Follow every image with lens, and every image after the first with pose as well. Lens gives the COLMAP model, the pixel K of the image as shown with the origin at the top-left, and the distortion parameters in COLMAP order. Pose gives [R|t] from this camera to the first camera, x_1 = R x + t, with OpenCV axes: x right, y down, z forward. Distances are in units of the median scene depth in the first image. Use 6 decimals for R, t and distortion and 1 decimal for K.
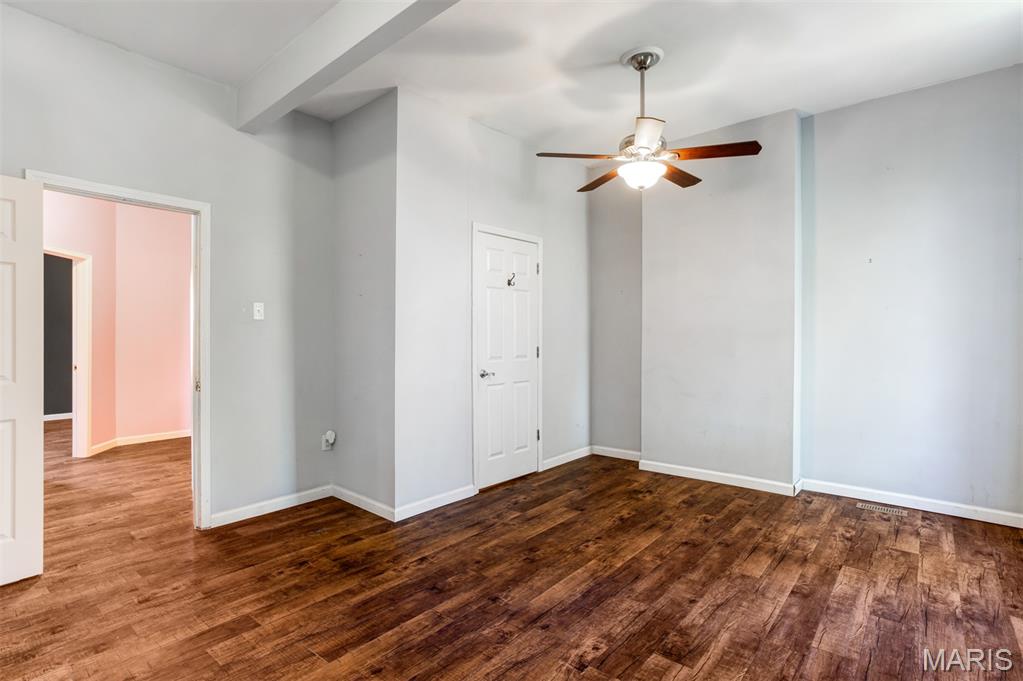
lens RADIAL K [[501.3, 0, 497.3], [0, 501.3, 339.1], [0, 0, 1]] dist [-0.040094, 0.027553]
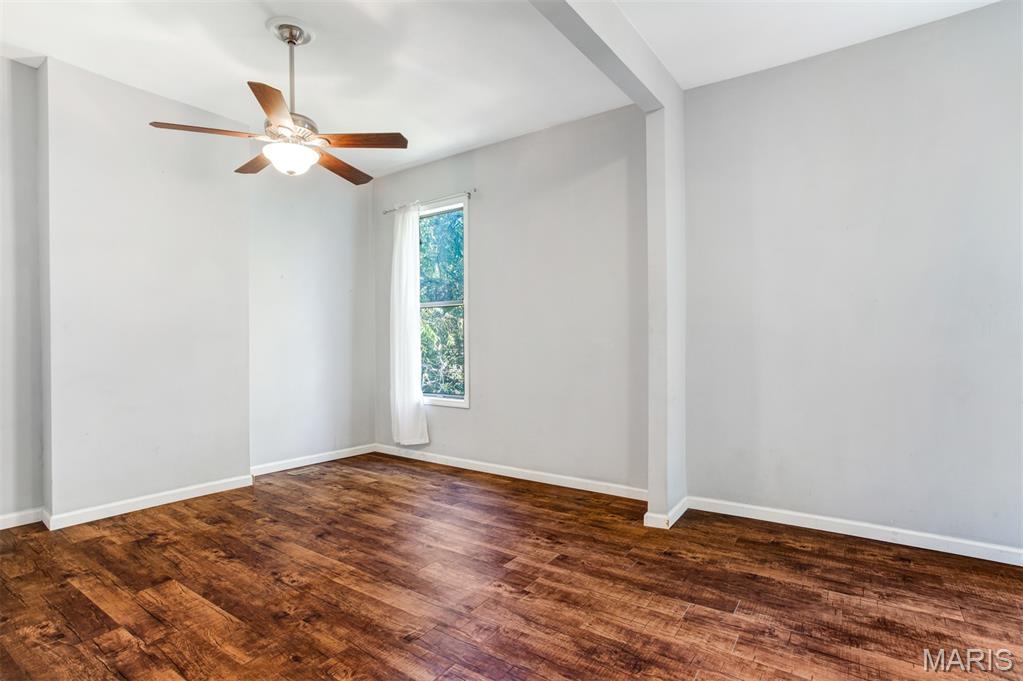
lens RADIAL K [[519.6, 0, 496.0], [0, 519.6, 357.1], [0, 0, 1]] dist [-0.030792, 0.028953]
pose [[-0.078384, -0.025705, 0.996592, -0.704222], [0.000493, 0.999666, 0.025823, 0.021621], [-0.996923, 0.002516, -0.078345, 0.744341]]
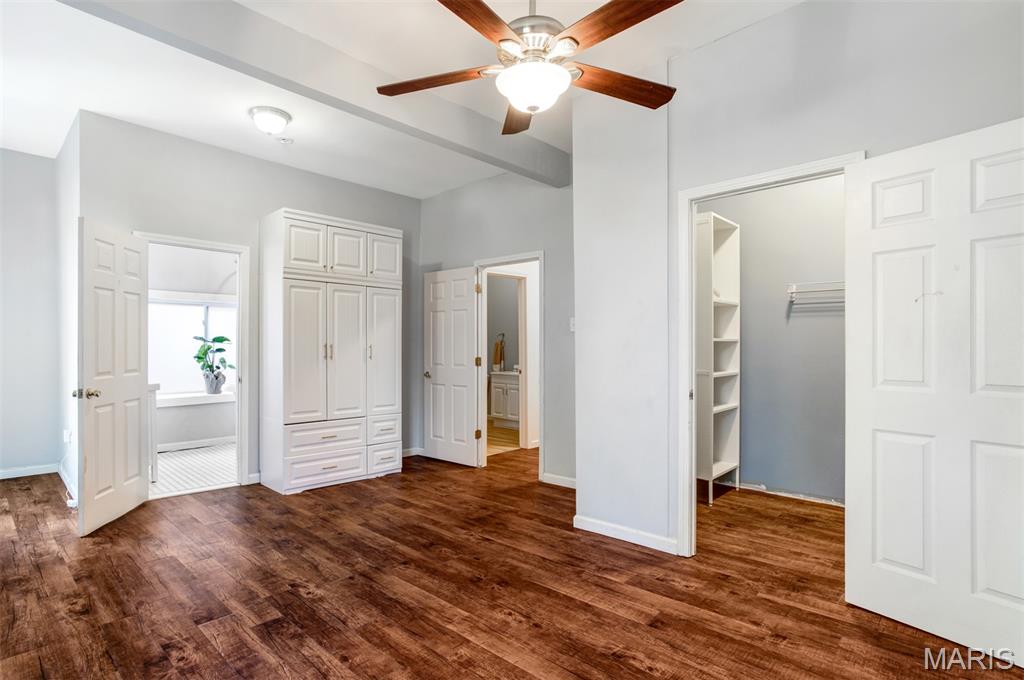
lens RADIAL K [[520.1, 0, 496.5], [0, 520.1, 356.6], [0, 0, 1]] dist [-0.030792, 0.028953]
pose [[-0.045806, 0.014762, -0.998841, 0.999175], [0.003668, 0.999887, 0.014610, 0.002159], [0.998944, -0.002995, -0.045855, 1.036369]]
